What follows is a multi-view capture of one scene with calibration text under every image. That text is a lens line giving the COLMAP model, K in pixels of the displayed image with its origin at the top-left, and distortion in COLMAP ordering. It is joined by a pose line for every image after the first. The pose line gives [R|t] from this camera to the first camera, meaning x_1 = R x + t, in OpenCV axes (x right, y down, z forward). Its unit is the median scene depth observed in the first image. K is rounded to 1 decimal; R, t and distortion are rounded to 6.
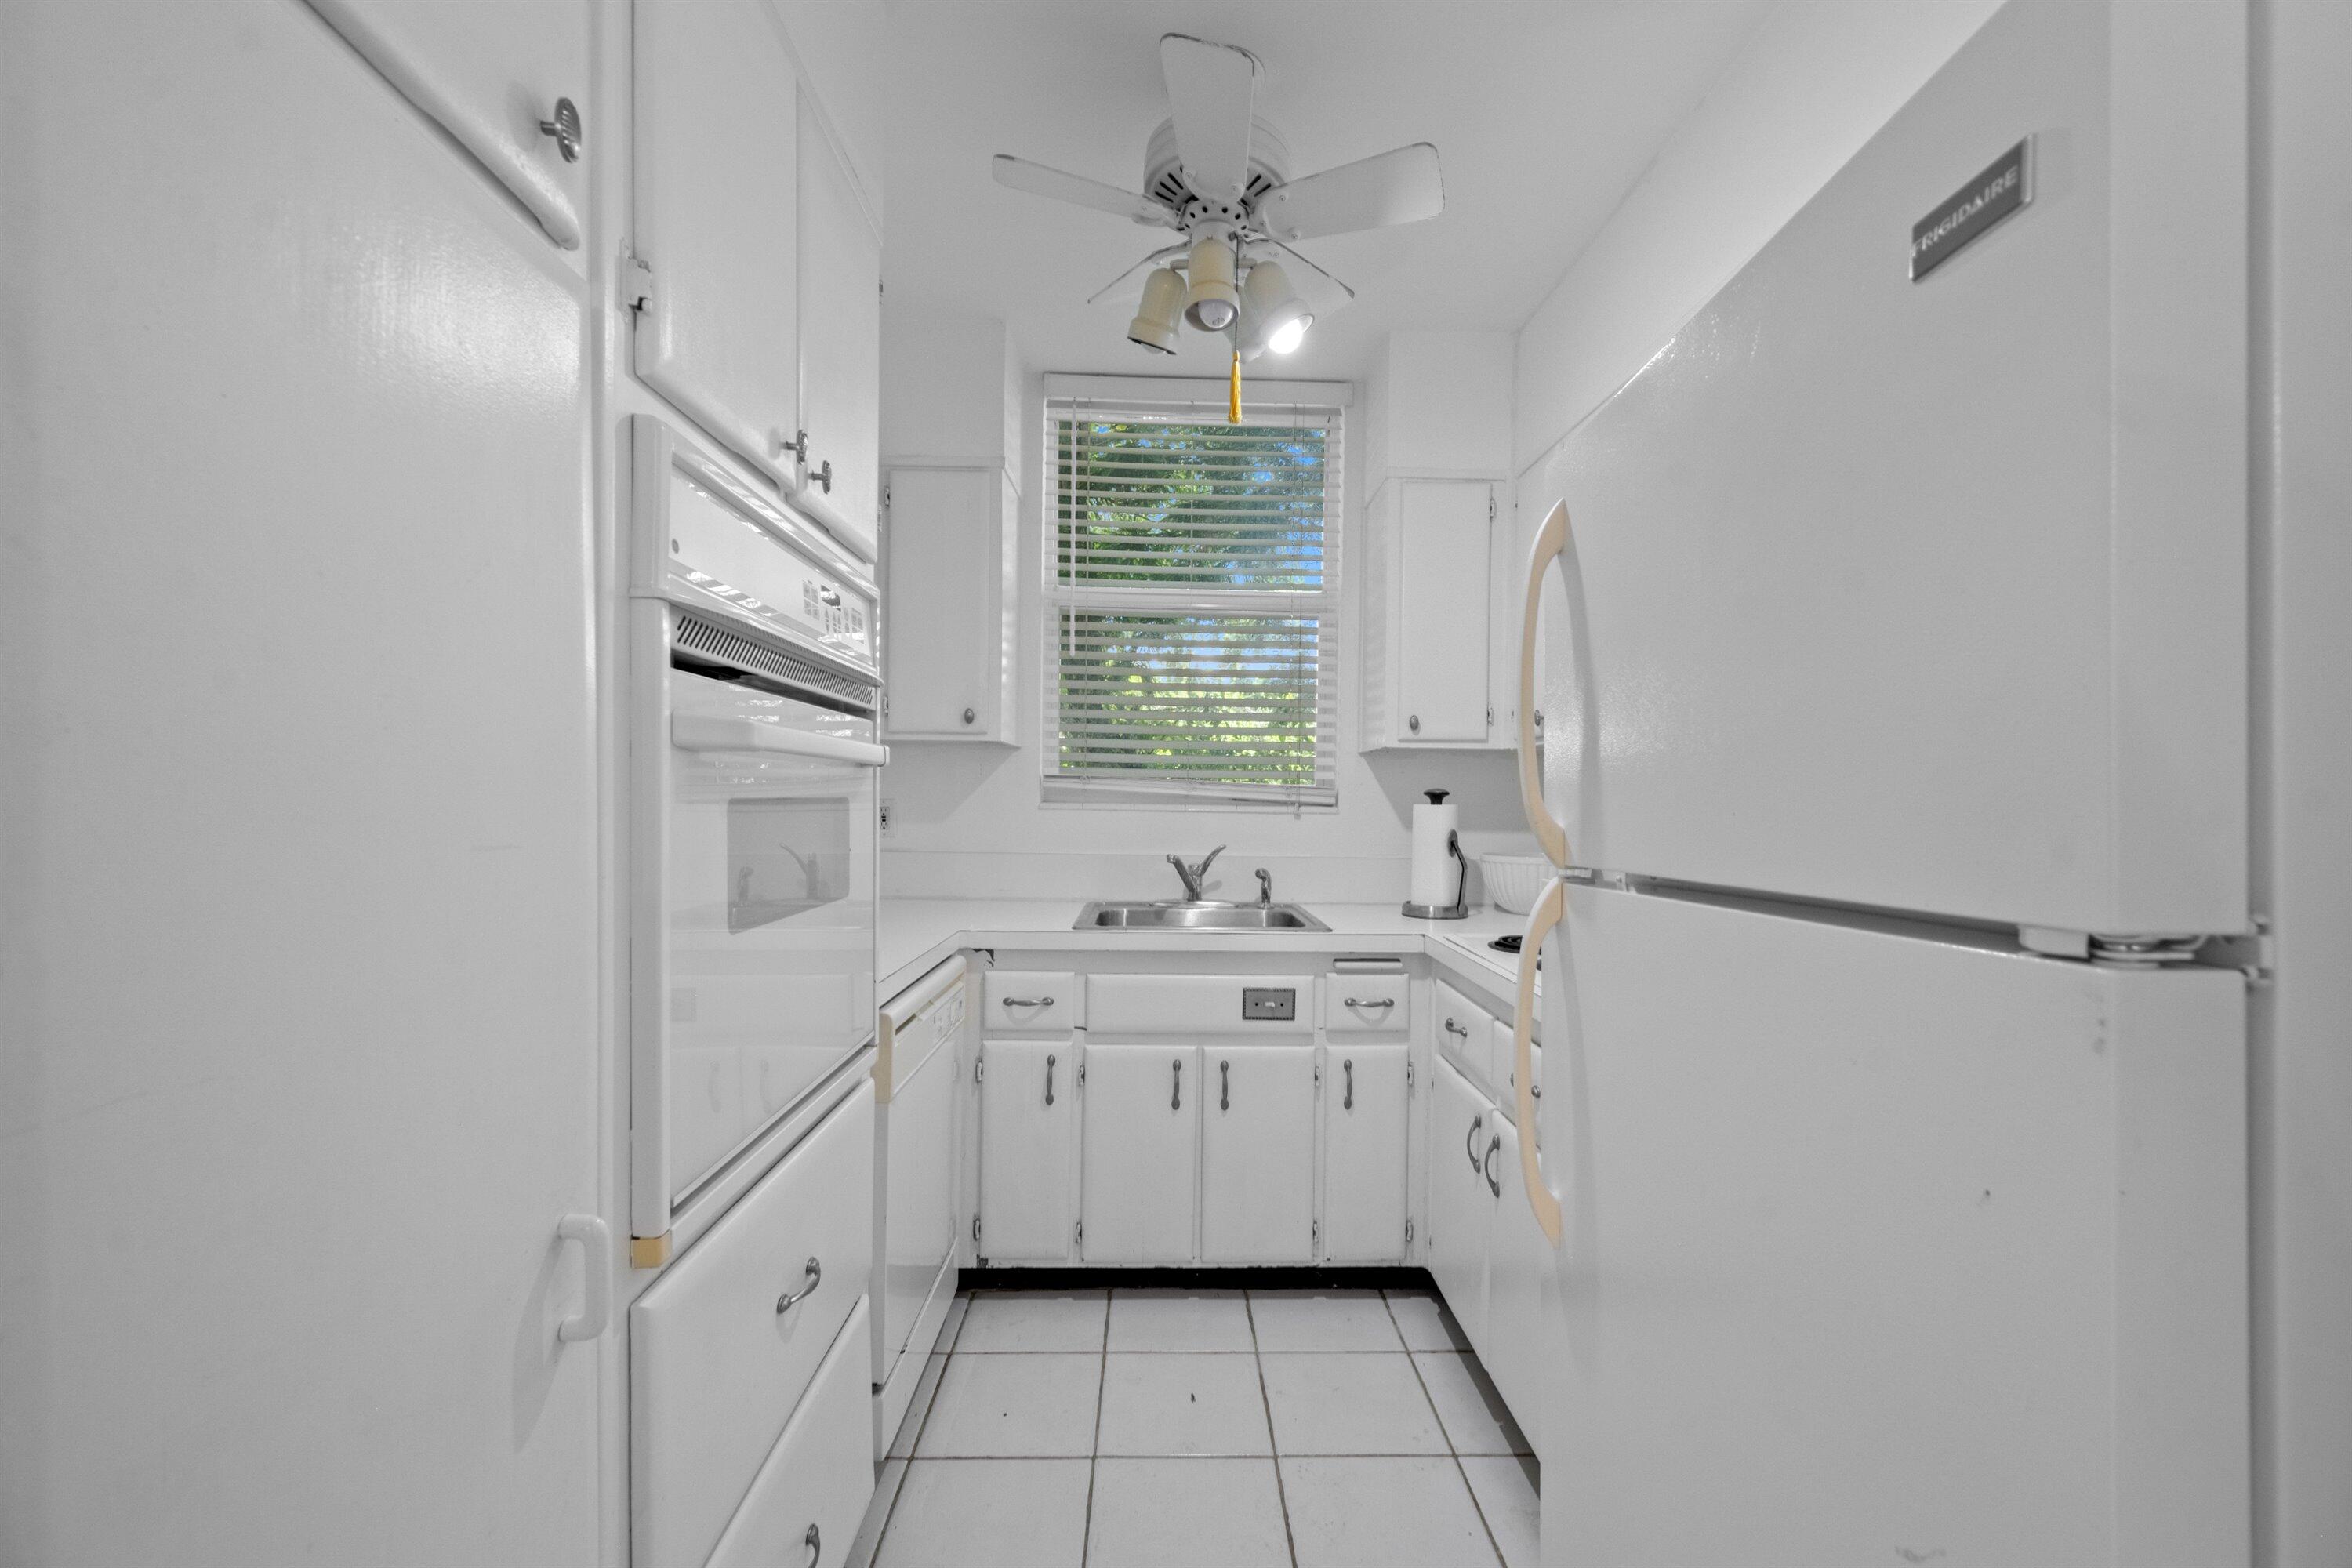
lens RADIAL K [[969.0, 0, 1184.3], [0, 969.0, 814.7], [0, 0, 1]] dist [-0.001200, -0.000064]
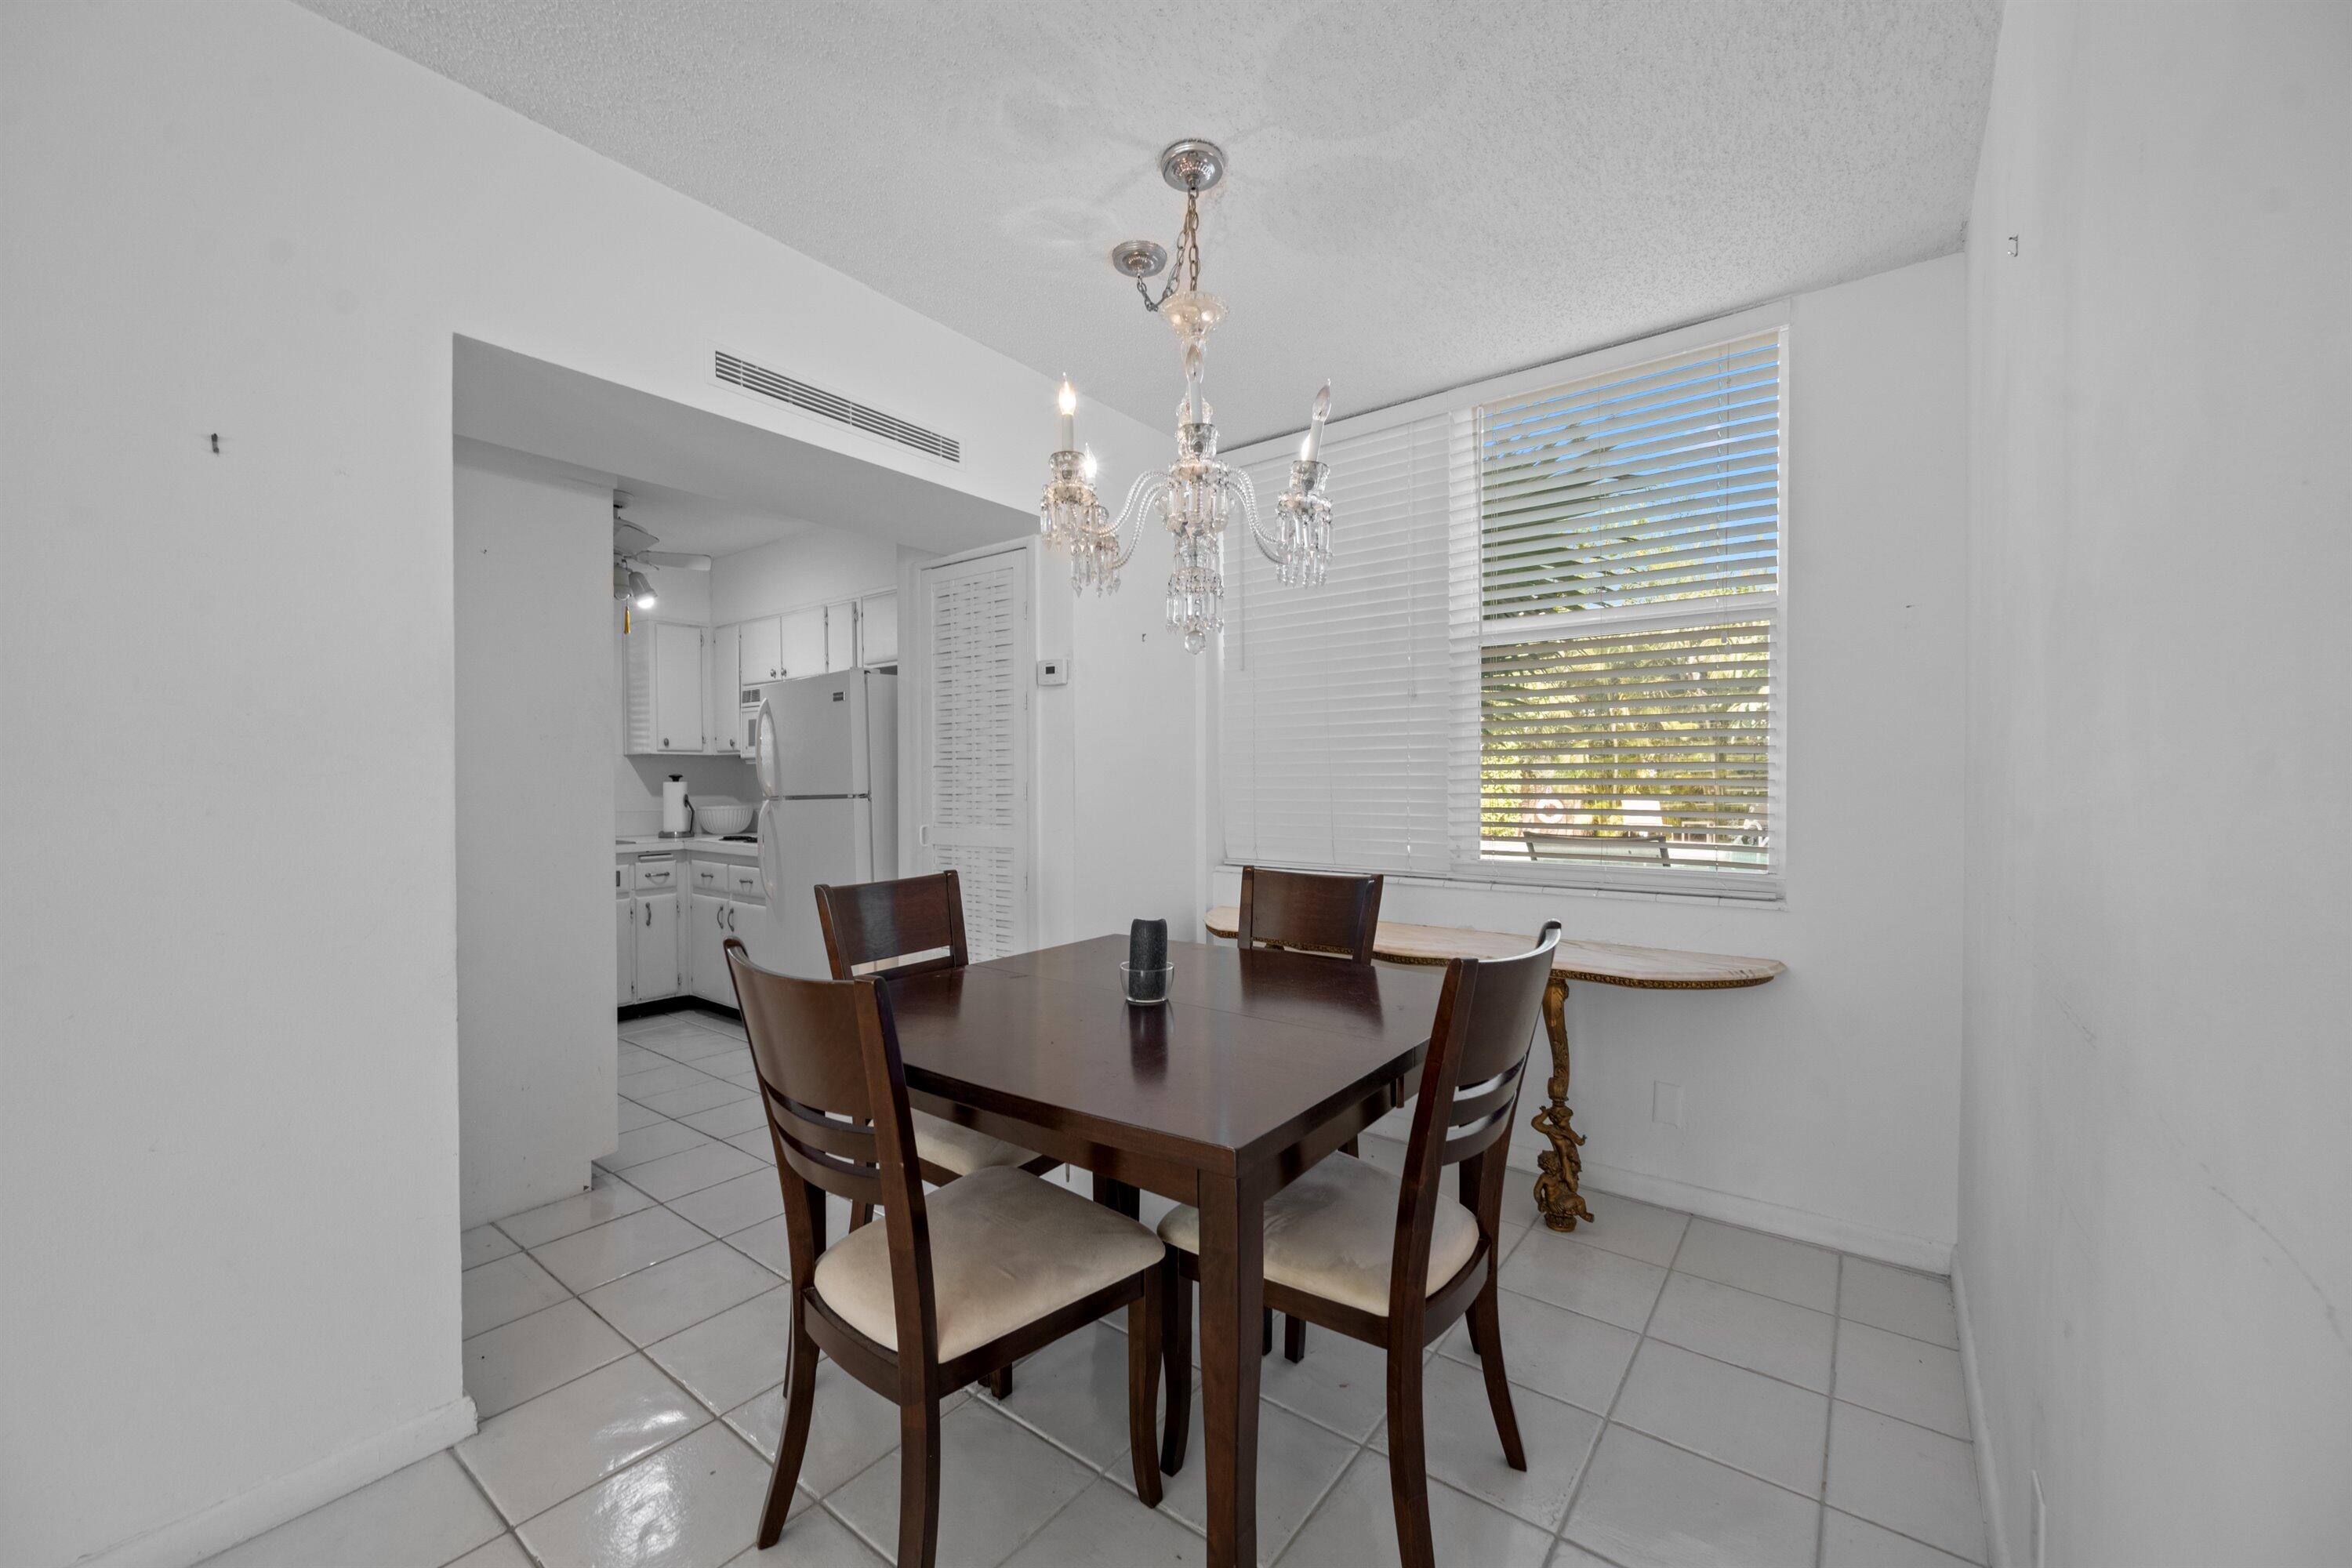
lens RADIAL K [[923.6, 0, 1176.0], [0, 923.6, 784.0], [0, 0, 1]] dist [-0.000941, -0.000051]
pose [[0.632168, -0.022776, 0.774496, -0.665262], [0.028018, 0.999586, 0.006526, 0.012291], [-0.774325, 0.017574, 0.632545, -1.190511]]
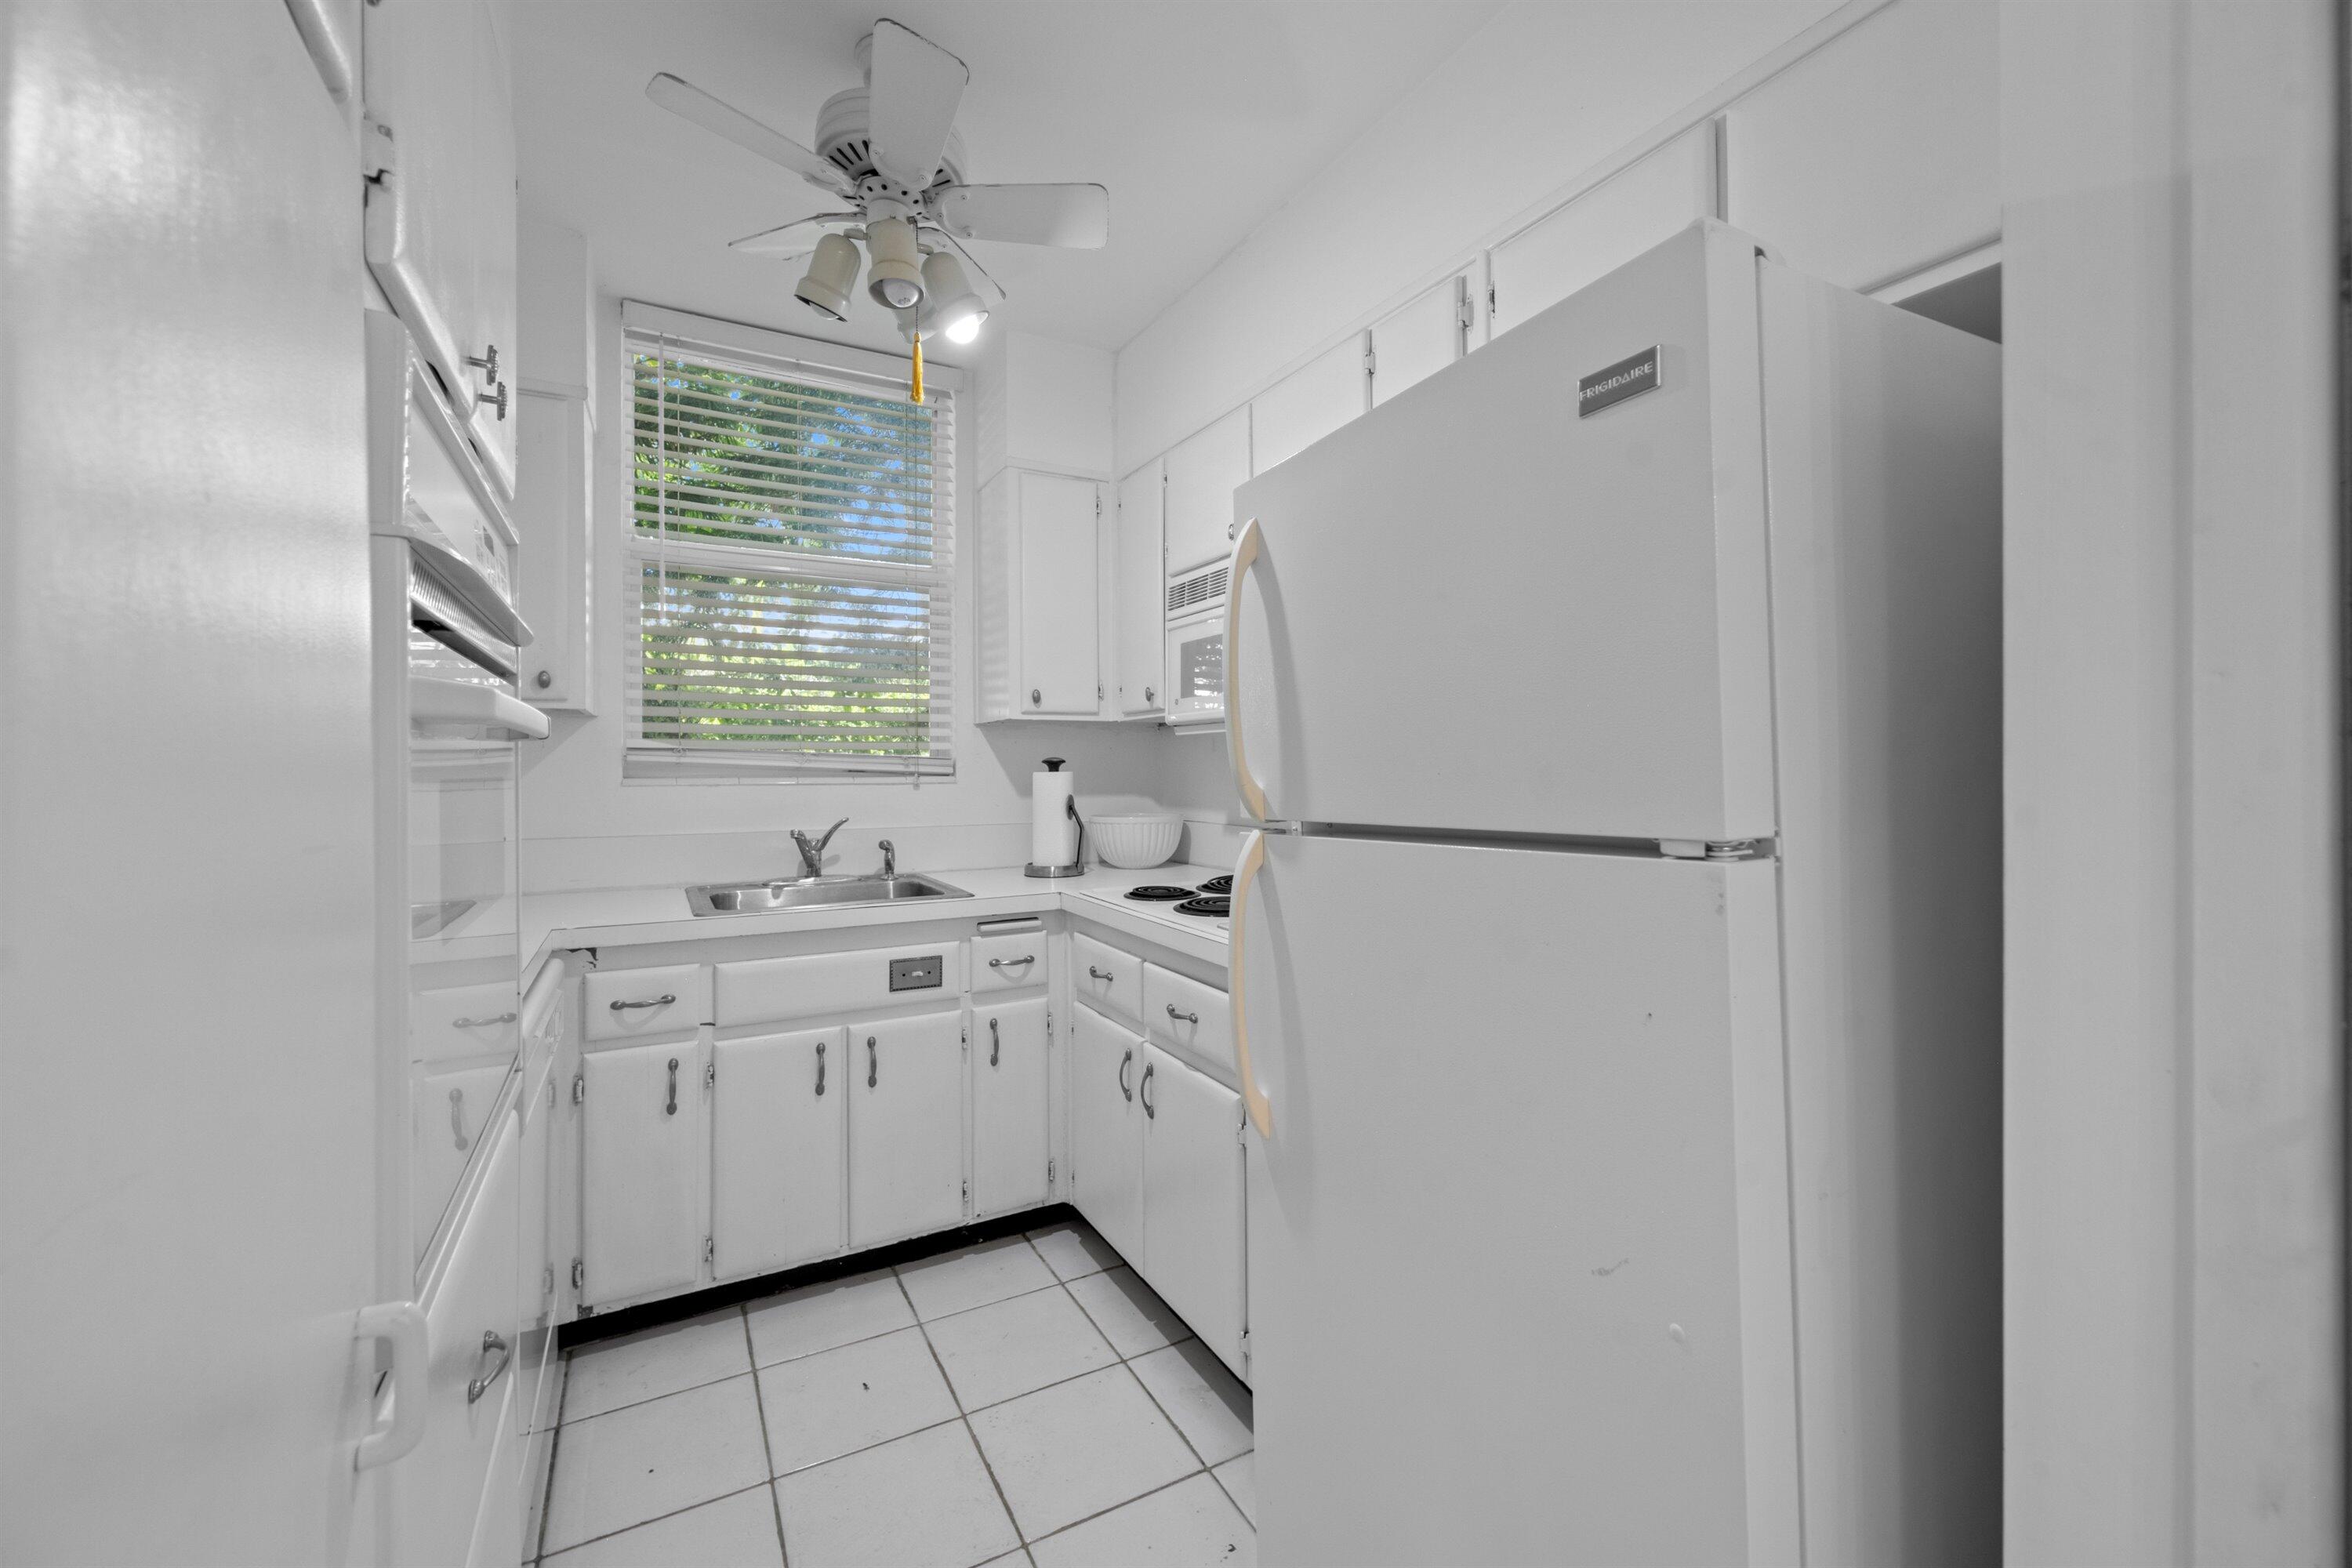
lens RADIAL K [[946.3, 0, 1176.3], [0, 946.3, 764.4], [0, 0, 1]] dist [0.000315, -0.000042]
pose [[0.889130, -0.015755, 0.457383, -0.118672], [0.024681, 0.999604, -0.013545, -0.001592], [-0.456988, 0.023332, 0.889167, -0.001914]]
